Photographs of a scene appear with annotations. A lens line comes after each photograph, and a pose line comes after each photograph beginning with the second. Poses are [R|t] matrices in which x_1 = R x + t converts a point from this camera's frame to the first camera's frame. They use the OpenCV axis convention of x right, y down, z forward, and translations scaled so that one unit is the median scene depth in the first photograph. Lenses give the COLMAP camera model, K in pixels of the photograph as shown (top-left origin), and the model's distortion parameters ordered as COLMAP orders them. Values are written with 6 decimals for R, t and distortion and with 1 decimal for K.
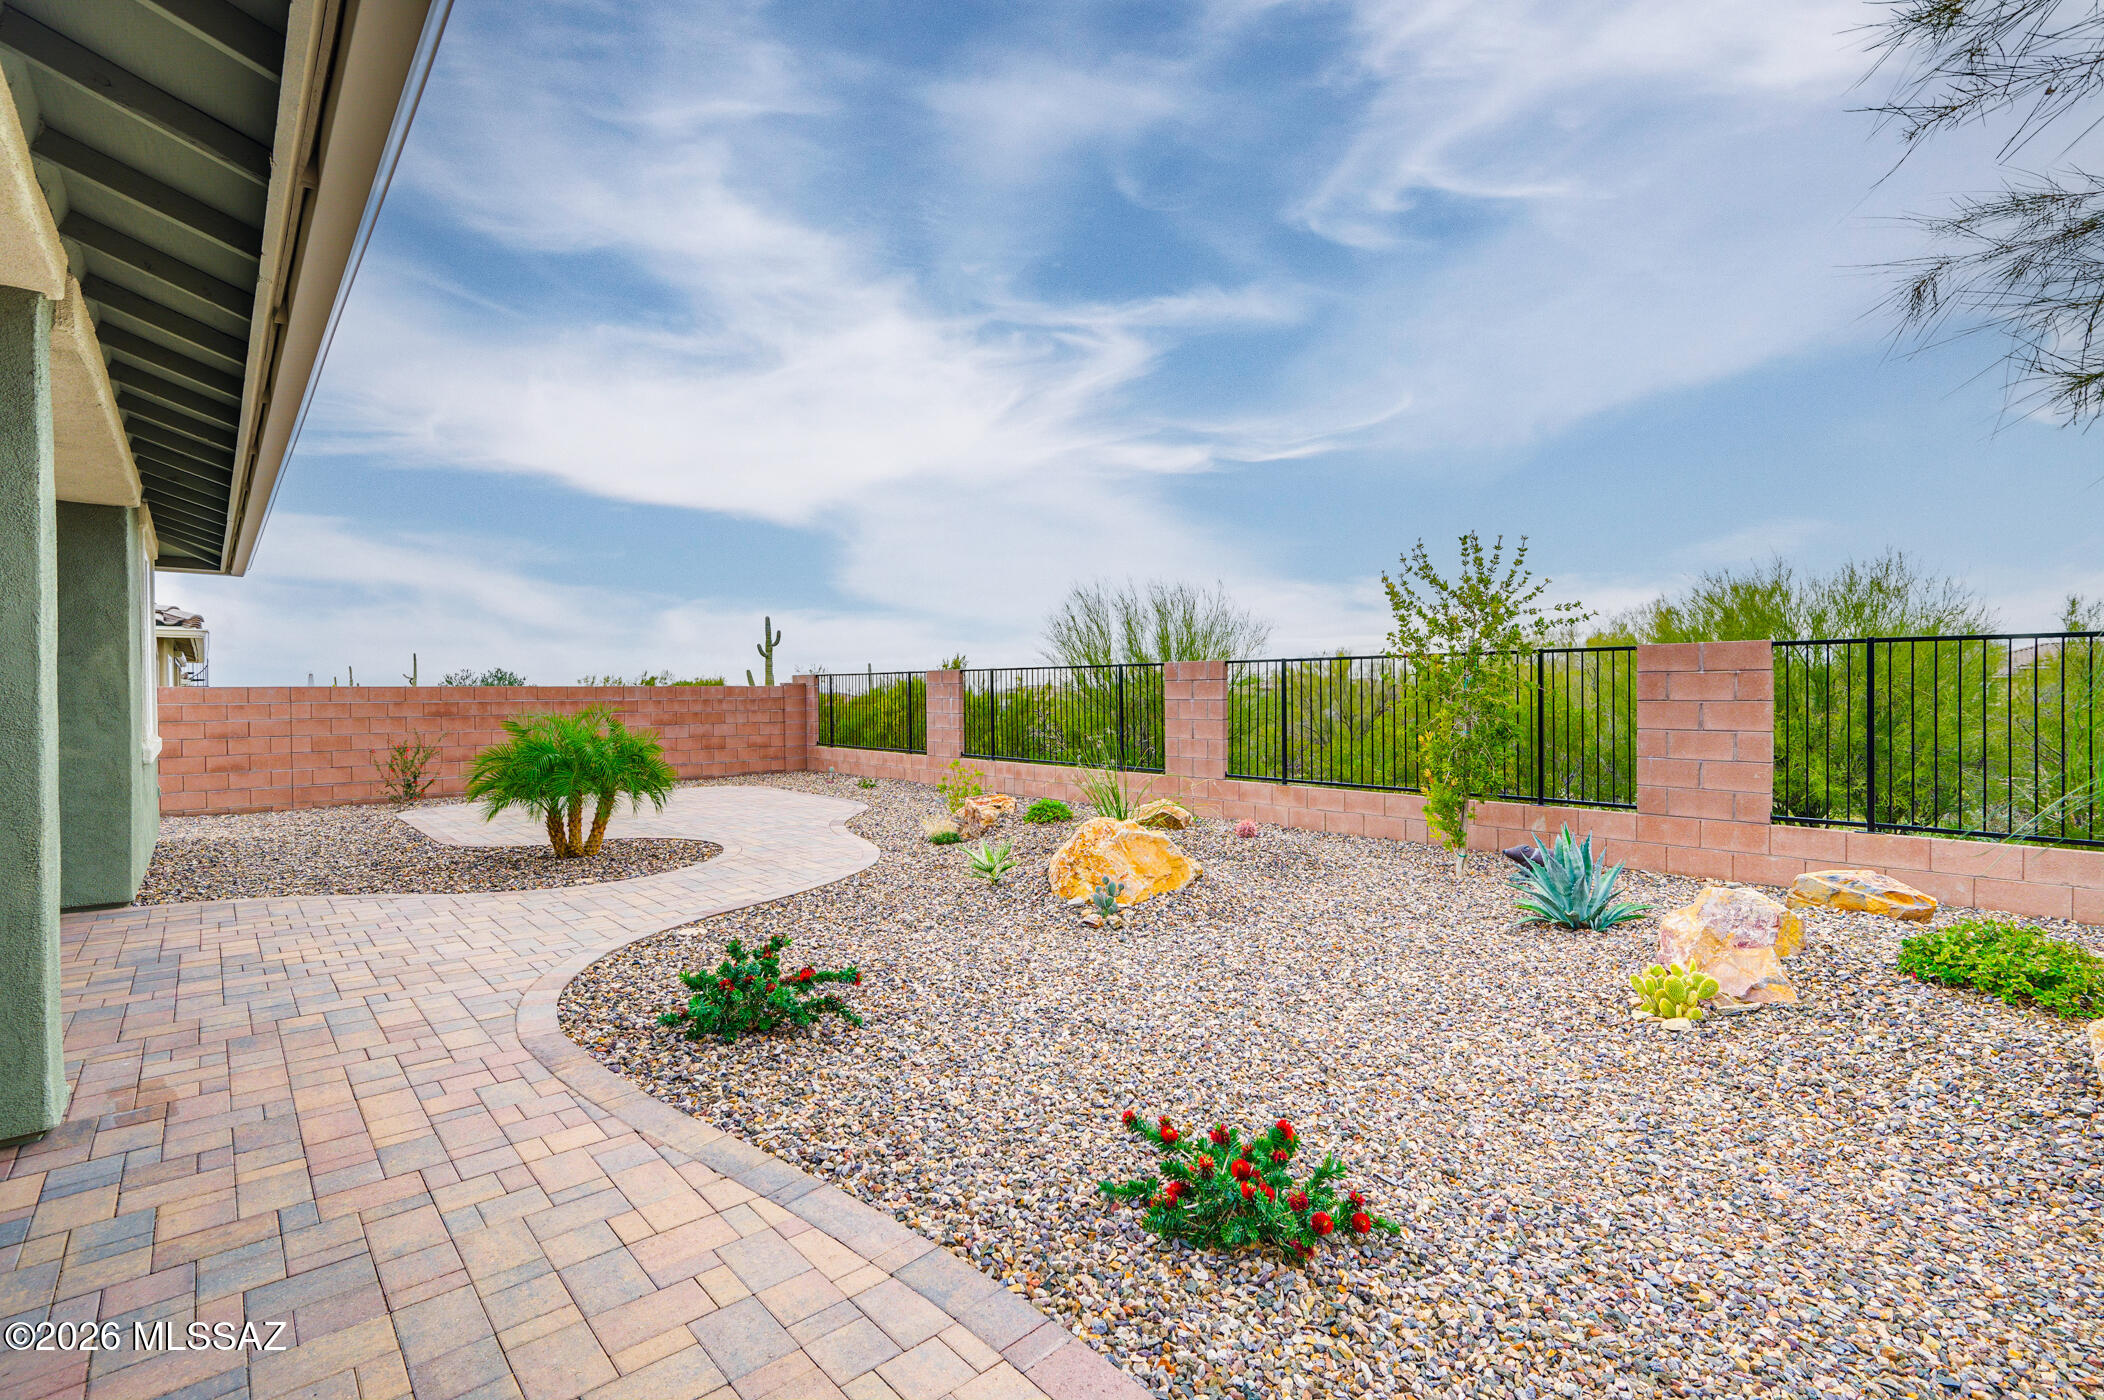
lens RADIAL K [[876.0, 0, 1054.6], [0, 876.0, 698.5], [0, 0, 1]] dist [0.002502, 0.000043]
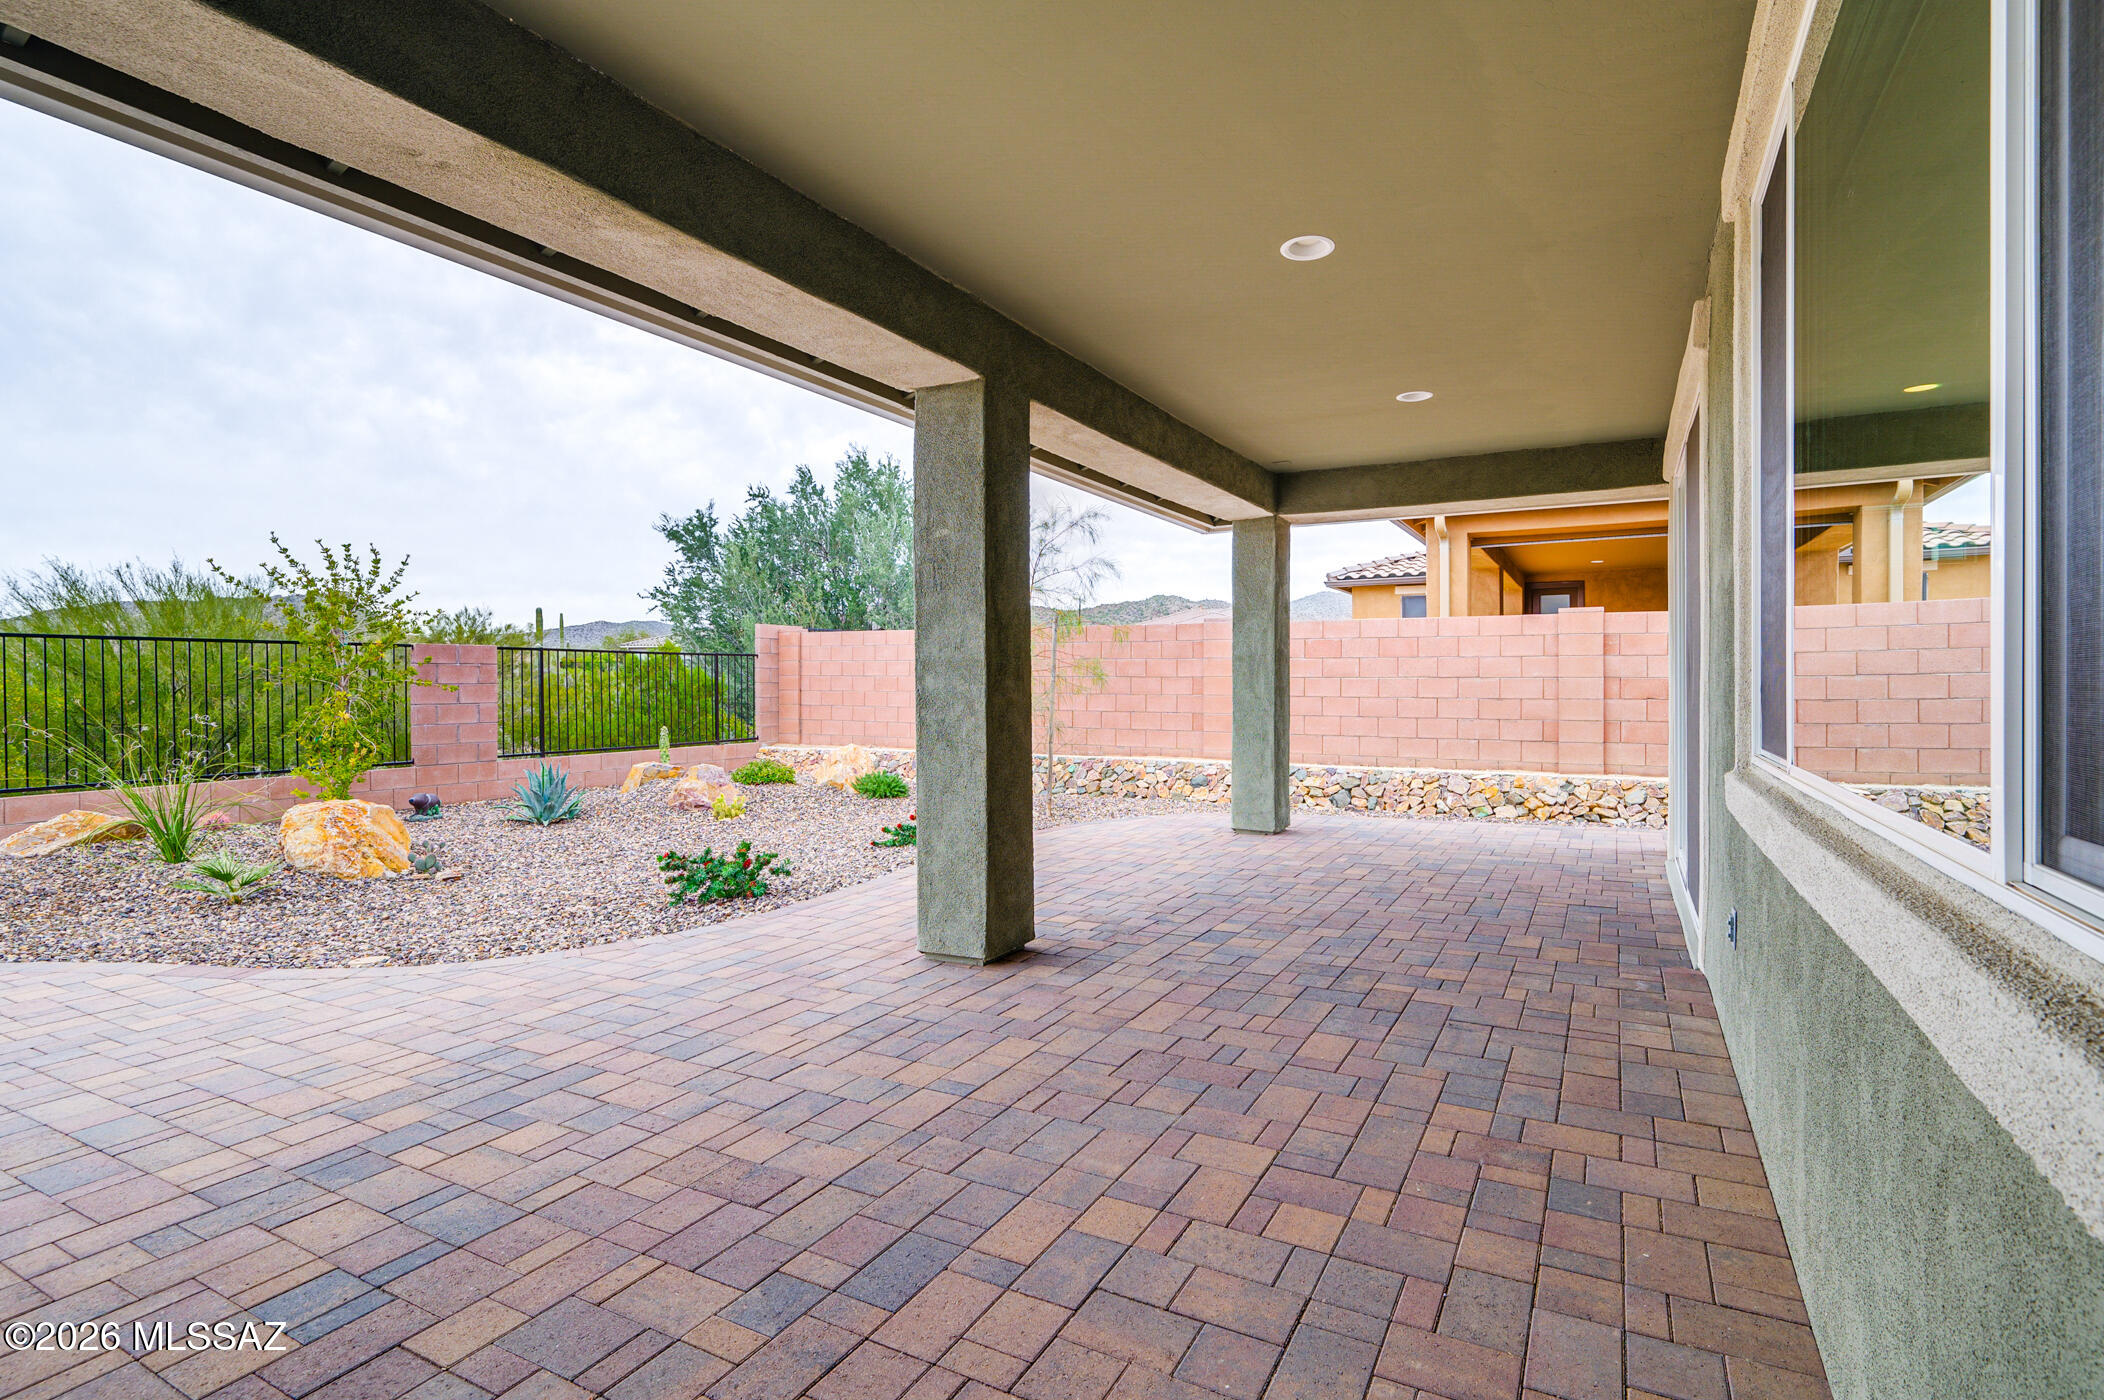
lens RADIAL K [[1046.7, 0, 1053.3], [0, 1046.7, 694.2], [0, 0, 1]] dist [0.005285, 0.000242]
pose [[-0.339037, 0.000192, 0.940773, -1.297426], [0.012834, 0.999908, 0.004421, 0.024817], [-0.940685, 0.013573, -0.339008, 0.660545]]
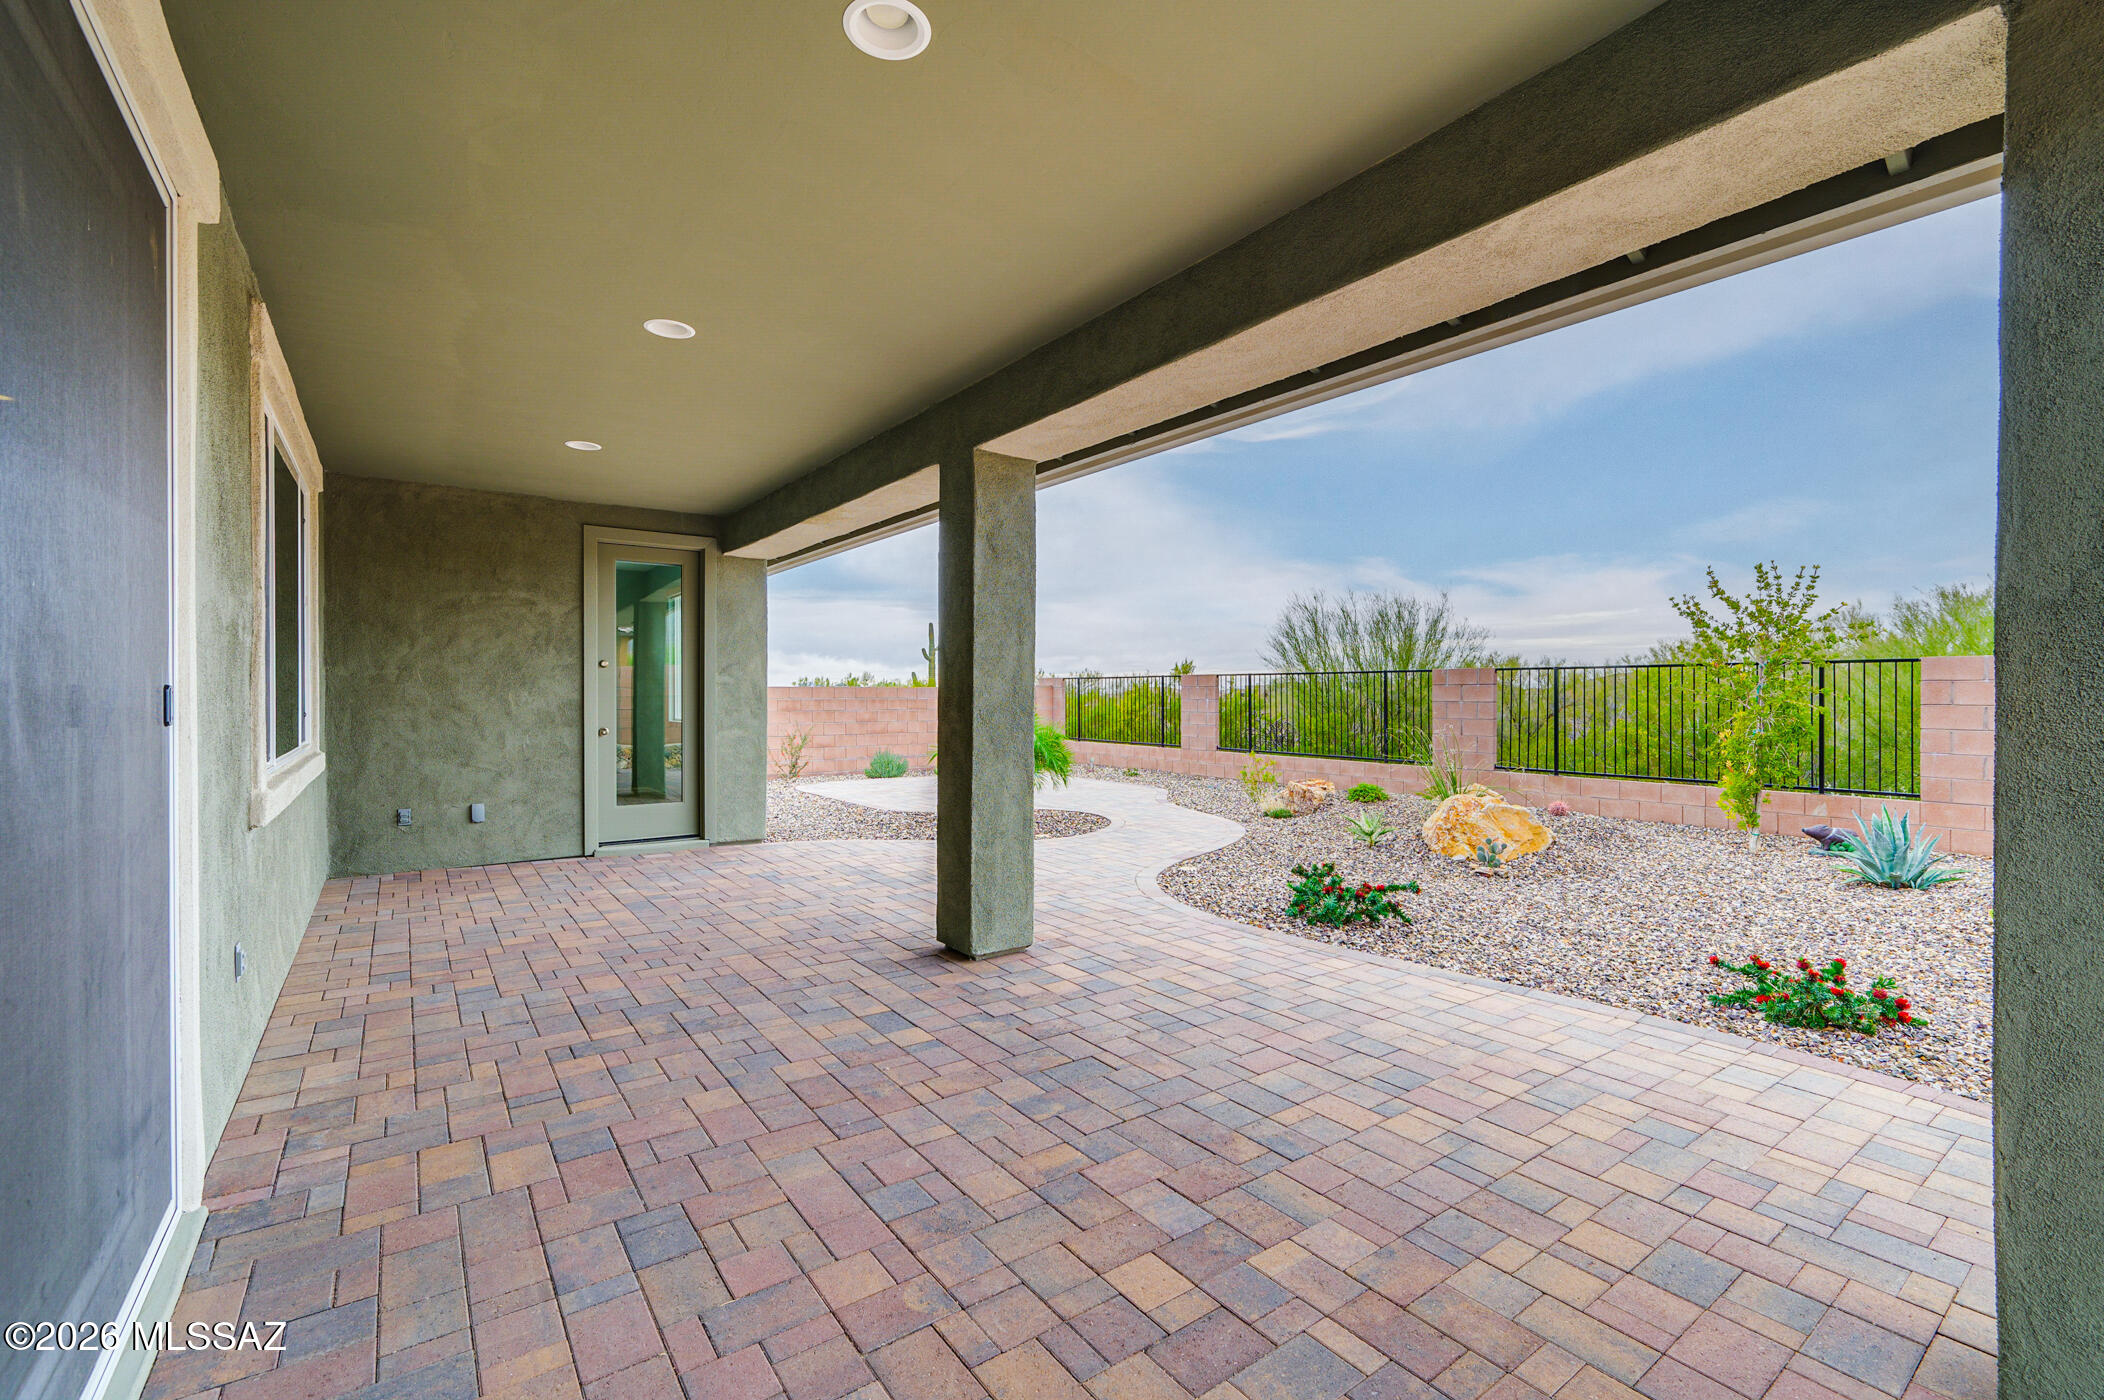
lens RADIAL K [[876.0, 0, 1047.9], [0, 876.0, 698.2], [0, 0, 1]] dist [0.002502, 0.000043]
pose [[0.995440, 0.008408, -0.095024, -0.412698], [-0.008688, 0.999959, -0.002539, 0.006691], [0.094998, 0.003353, 0.995472, -0.299160]]
